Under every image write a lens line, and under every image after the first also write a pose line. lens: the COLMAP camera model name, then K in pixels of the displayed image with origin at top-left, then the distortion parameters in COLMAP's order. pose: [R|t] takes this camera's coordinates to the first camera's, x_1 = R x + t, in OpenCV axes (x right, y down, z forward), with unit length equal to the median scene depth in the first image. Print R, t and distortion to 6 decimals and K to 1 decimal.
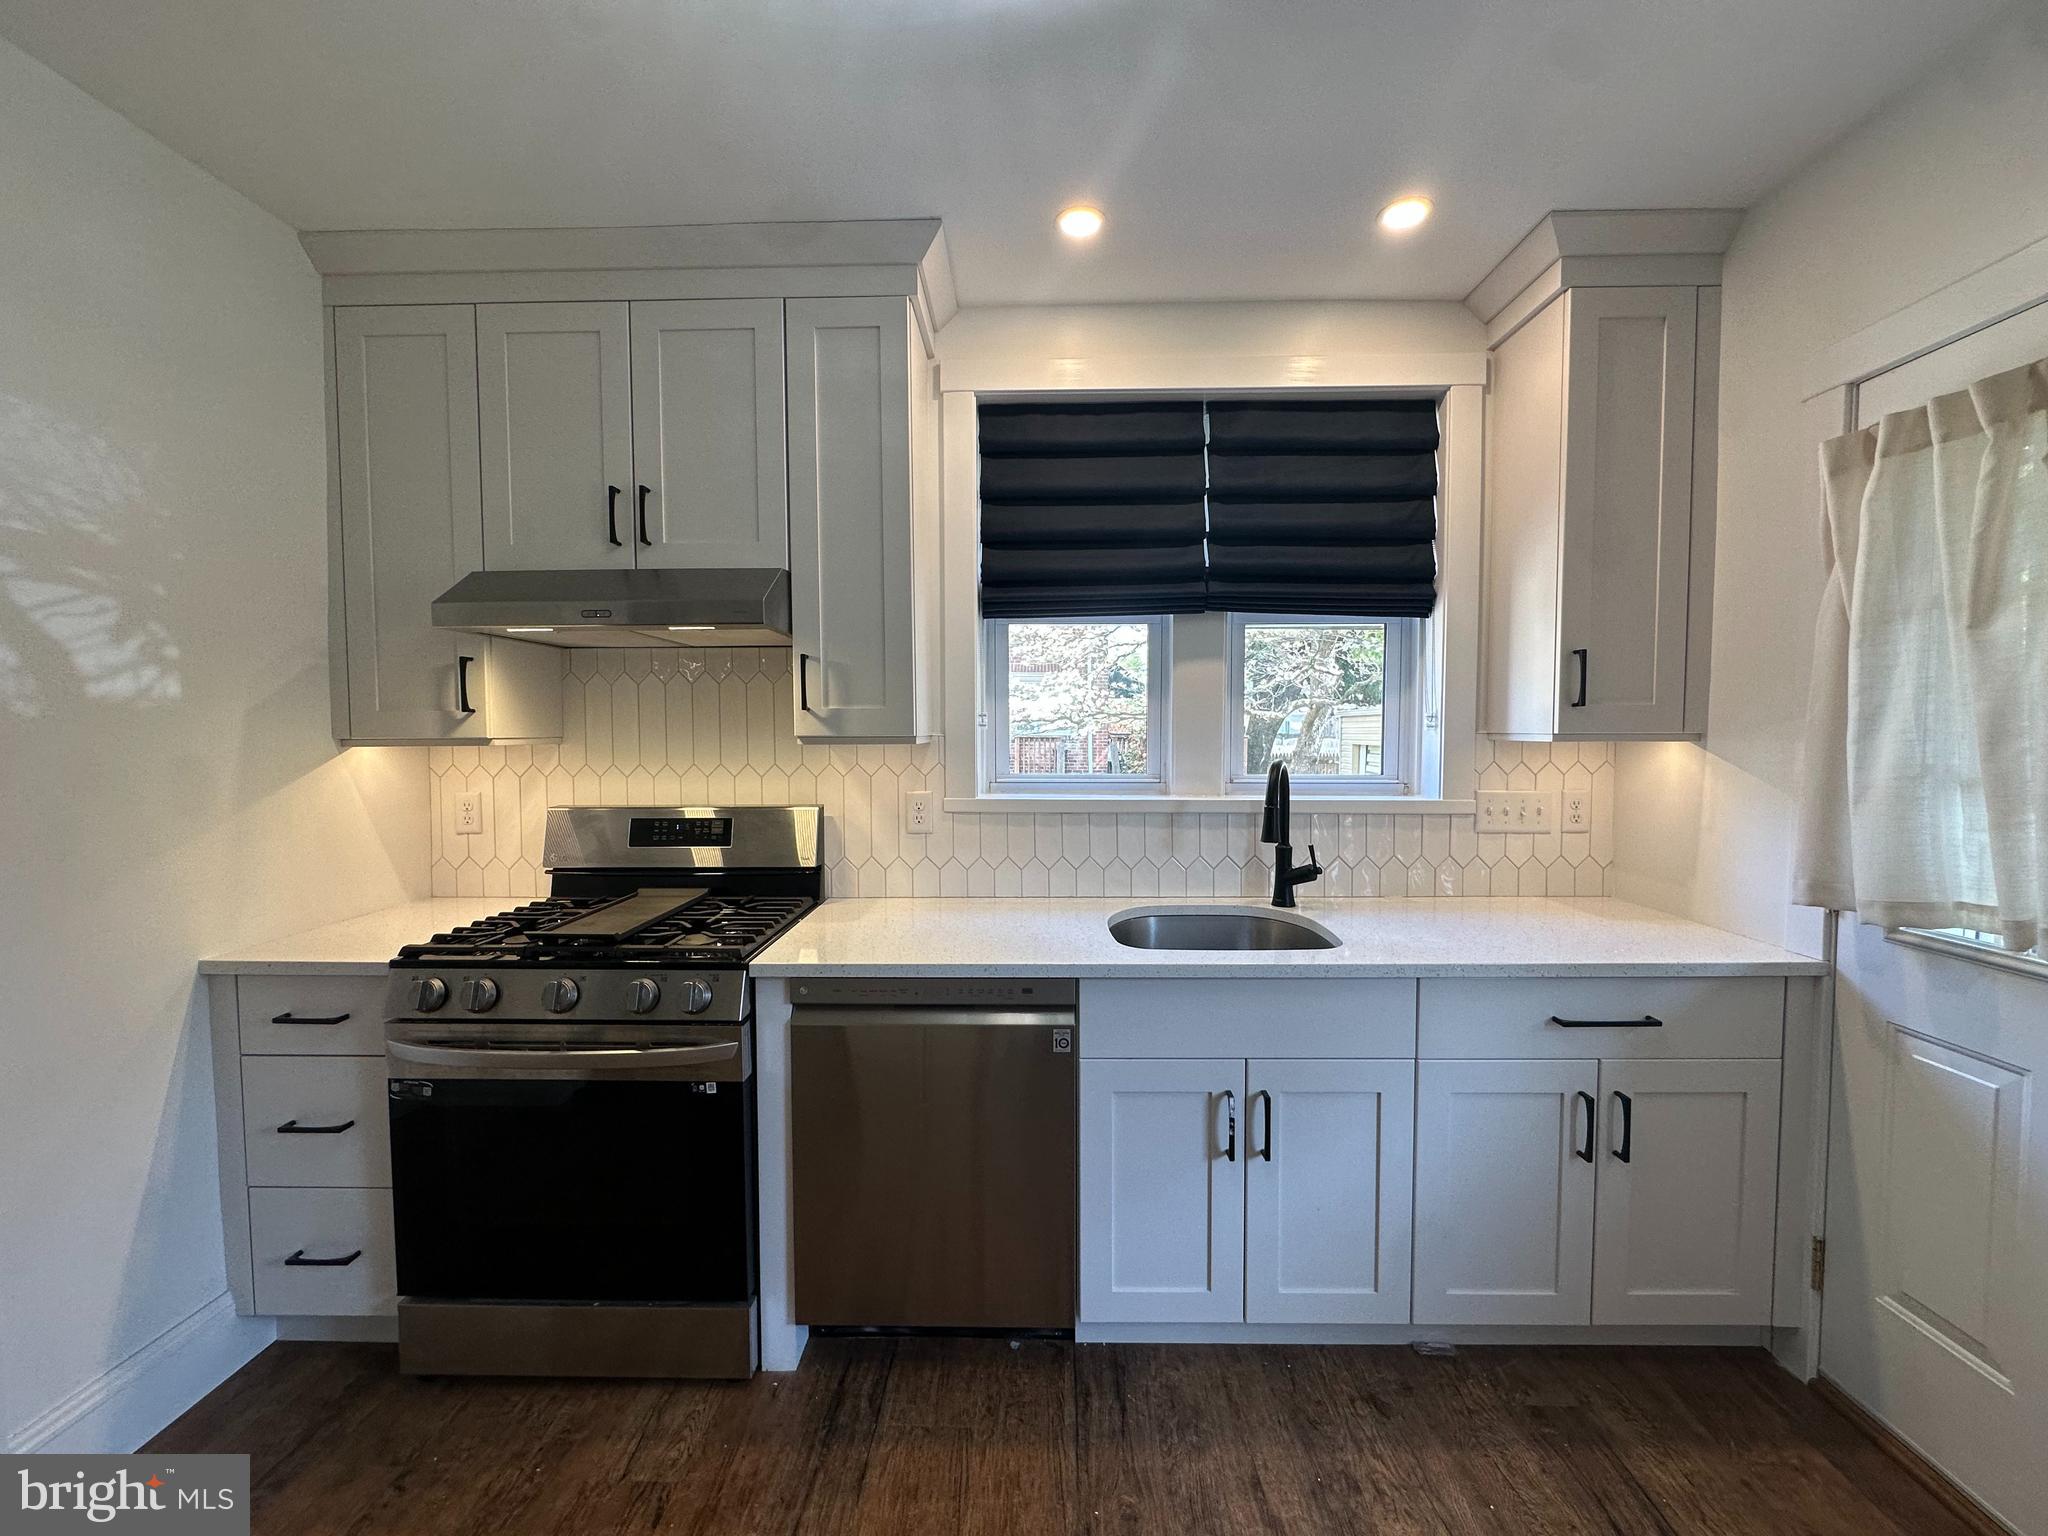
lens RADIAL K [[816.5, 0, 1024.0], [0, 816.5, 768.5], [0, 0, 1]] dist [-0.002168, 0.000696]
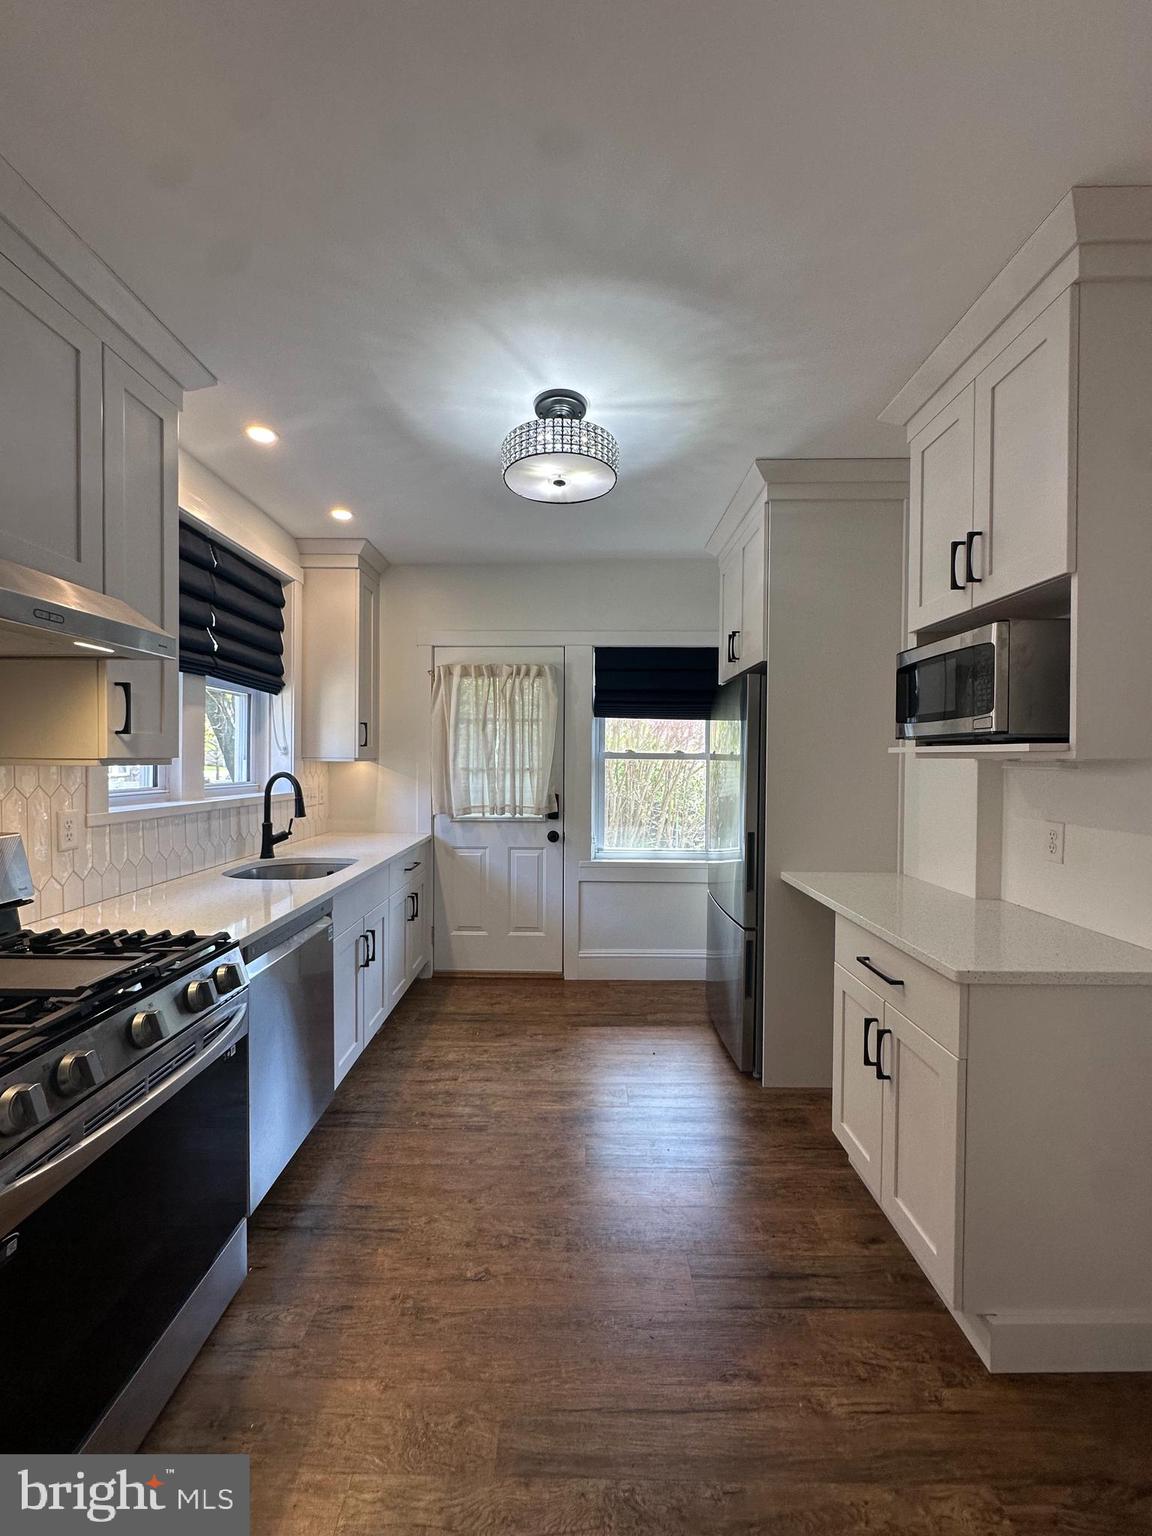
lens RADIAL K [[612.4, 0, 581.8], [0, 612.4, 767.4], [0, 0, 1]] dist [-0.002168, 0.000696]
pose [[-0.029443, -0.012121, 0.999493, -1.036811], [0.036351, 0.999252, 0.013189, -0.014743], [-0.998905, 0.036721, -0.028980, 0.399422]]
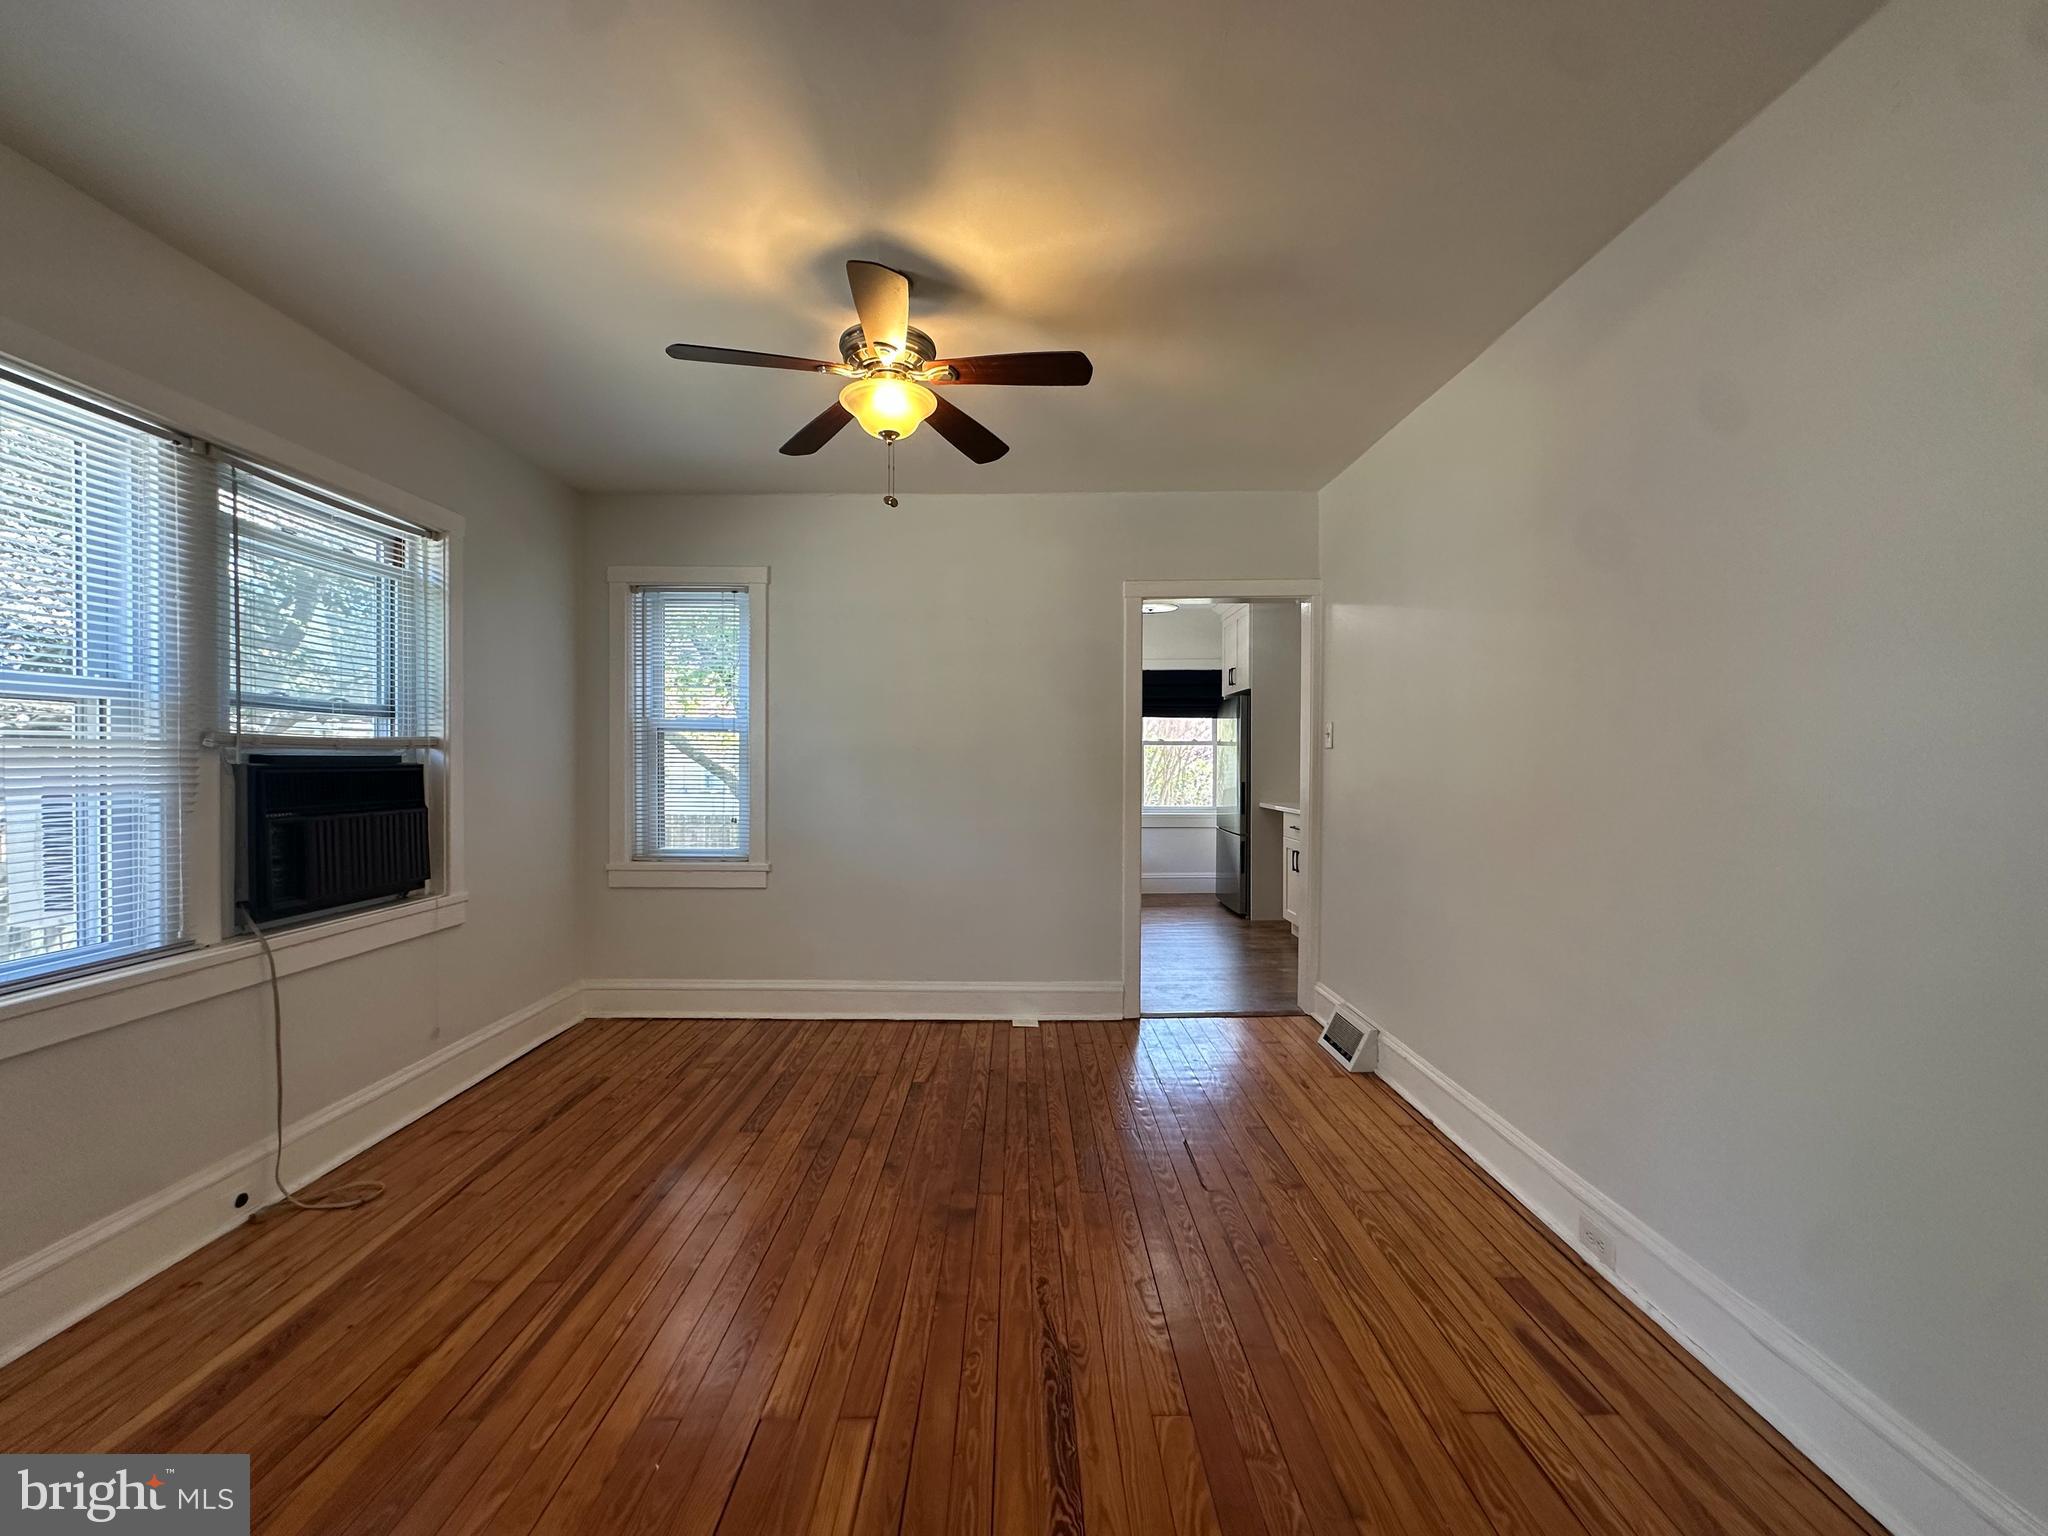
lens RADIAL K [[816.5, 0, 1023.7], [0, 816.5, 760.9], [0, 0, 1]] dist [-0.002168, 0.000696]
pose [[-0.036276, -0.001283, 0.999341, -2.891211], [0.044728, 0.998995, 0.002907, 0.024561], [-0.998340, 0.044804, -0.036182, 0.972785]]
